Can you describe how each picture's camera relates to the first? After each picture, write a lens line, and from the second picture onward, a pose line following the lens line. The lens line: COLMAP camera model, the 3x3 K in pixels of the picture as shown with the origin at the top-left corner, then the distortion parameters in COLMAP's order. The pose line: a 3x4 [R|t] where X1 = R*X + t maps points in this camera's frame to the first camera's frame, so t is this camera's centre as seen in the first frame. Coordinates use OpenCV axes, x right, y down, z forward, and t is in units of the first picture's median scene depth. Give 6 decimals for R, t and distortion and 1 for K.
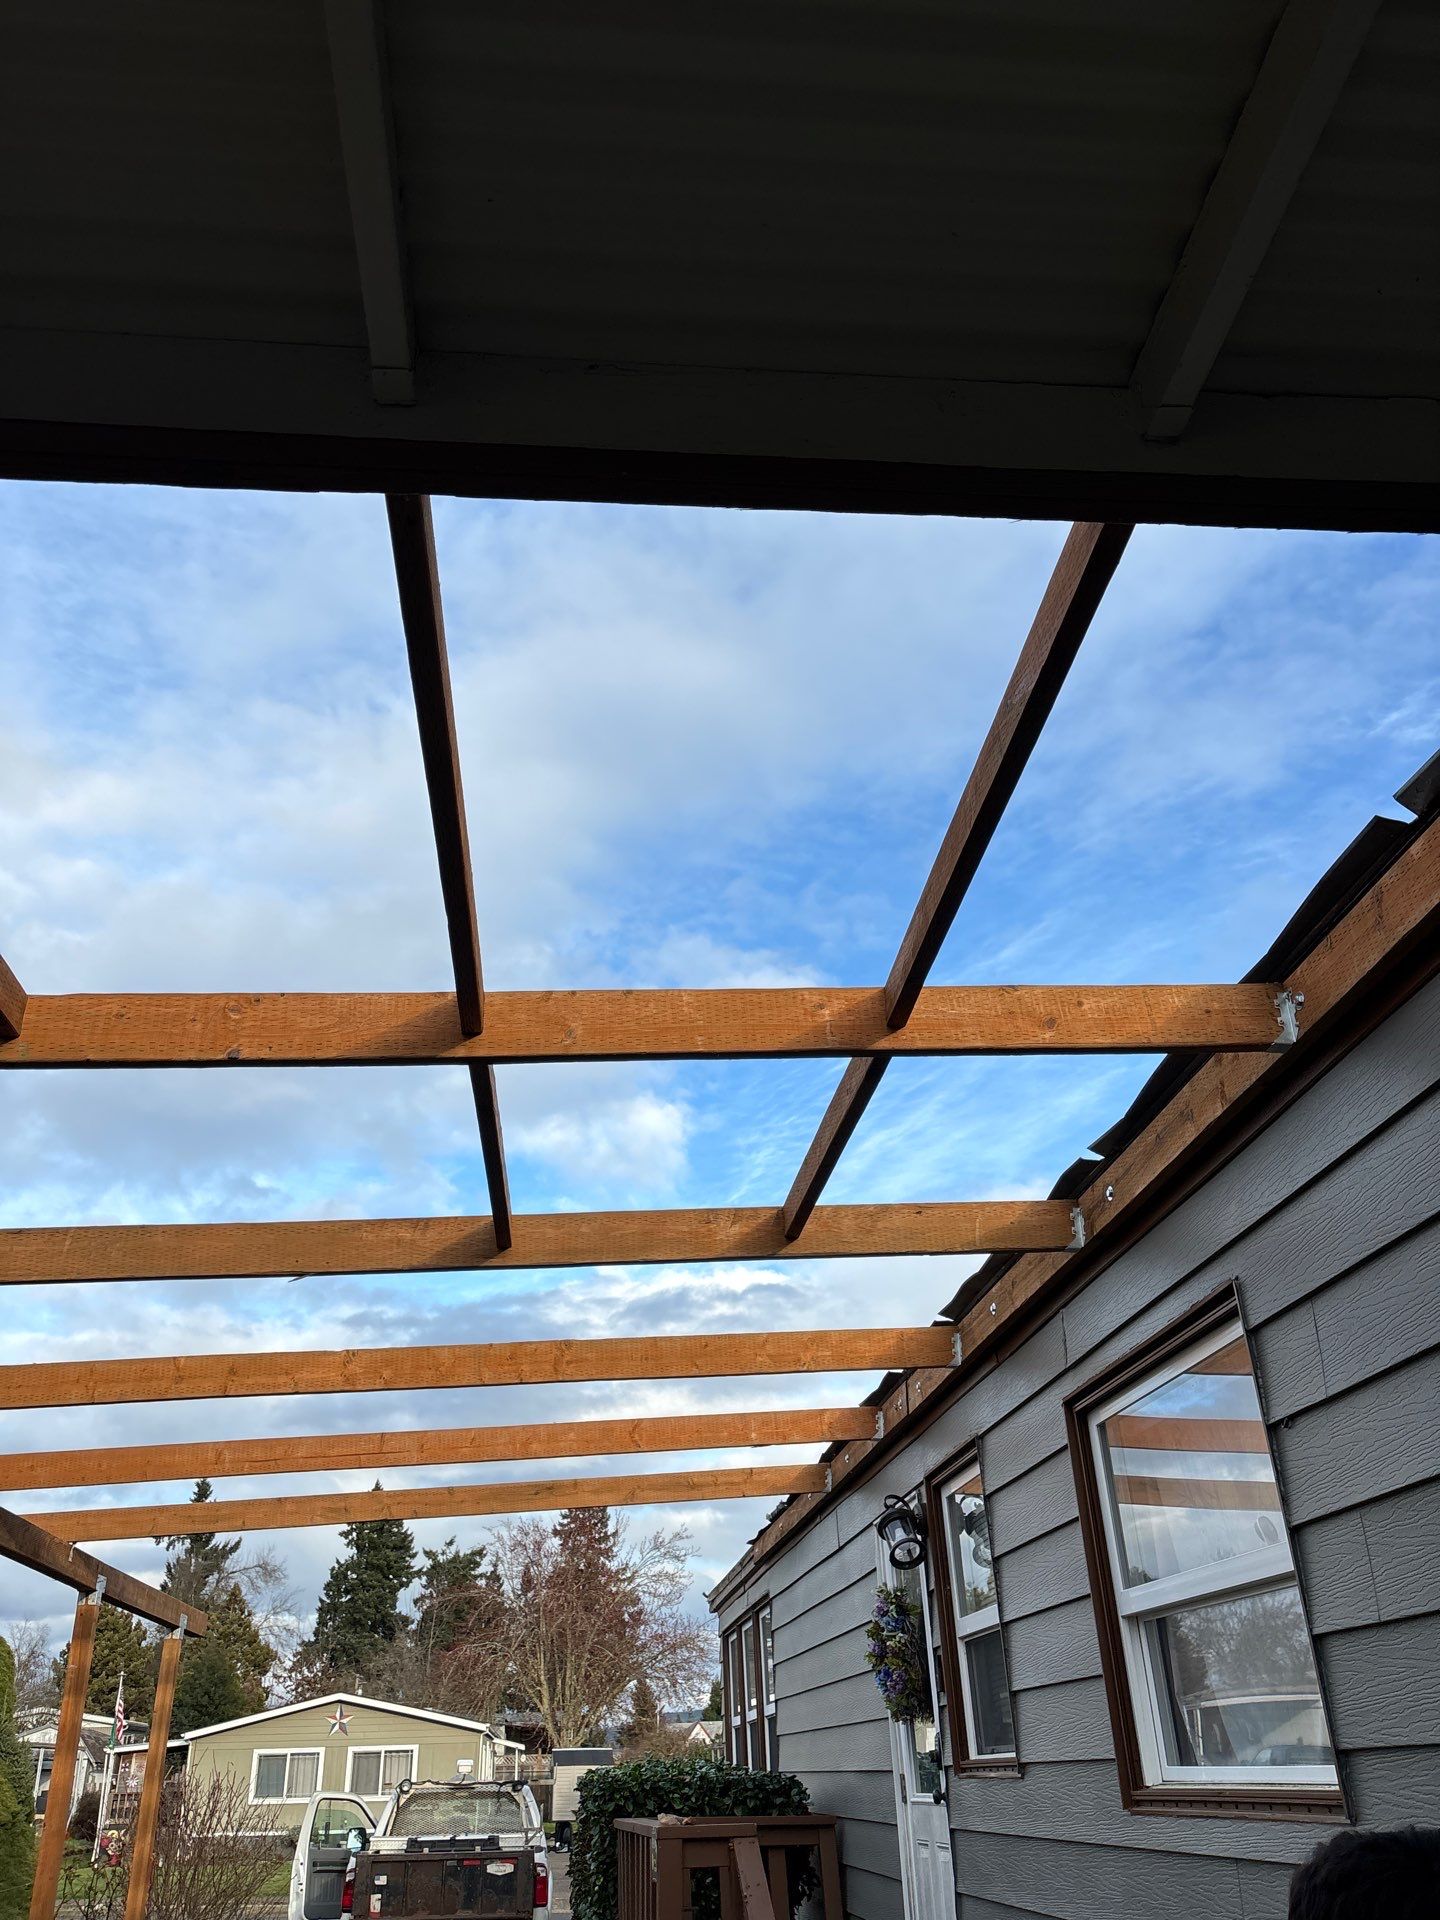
lens RADIAL K [[1428.1, 0, 763.9], [0, 1428.1, 950.6], [0, 0, 1]] dist [0.074080, -0.057397]
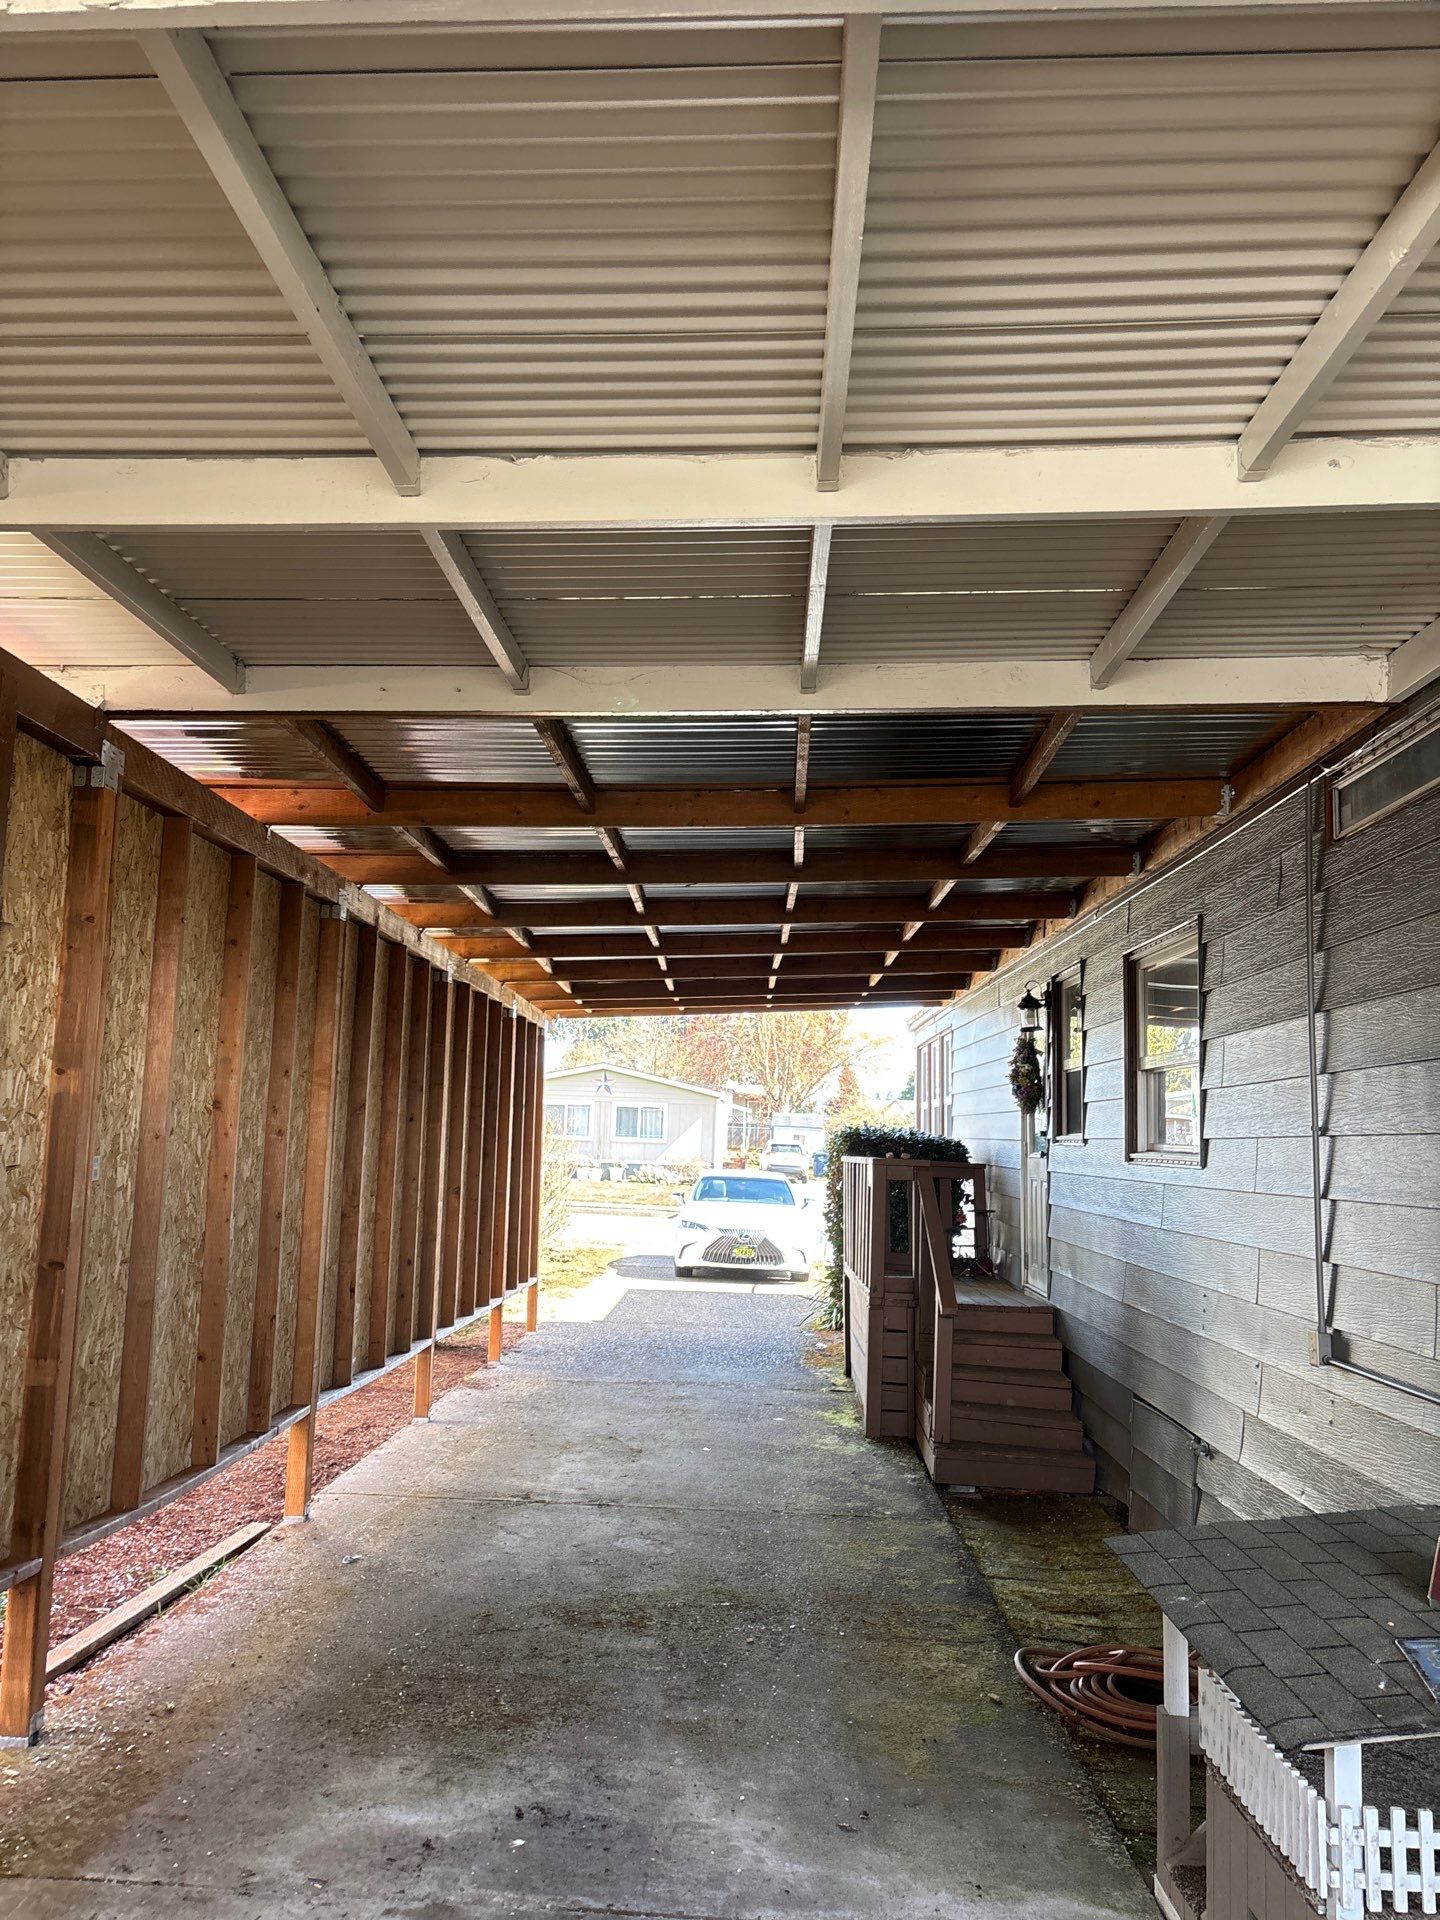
lens RADIAL K [[1428.1, 0, 763.9], [0, 1428.1, 950.6], [0, 0, 1]] dist [0.074080, -0.057397]
pose [[0.991613, -0.002688, -0.129215, 0.009254], [0.051664, 0.924673, 0.377241, -0.230708], [0.118468, -0.380753, 0.917057, -0.389549]]
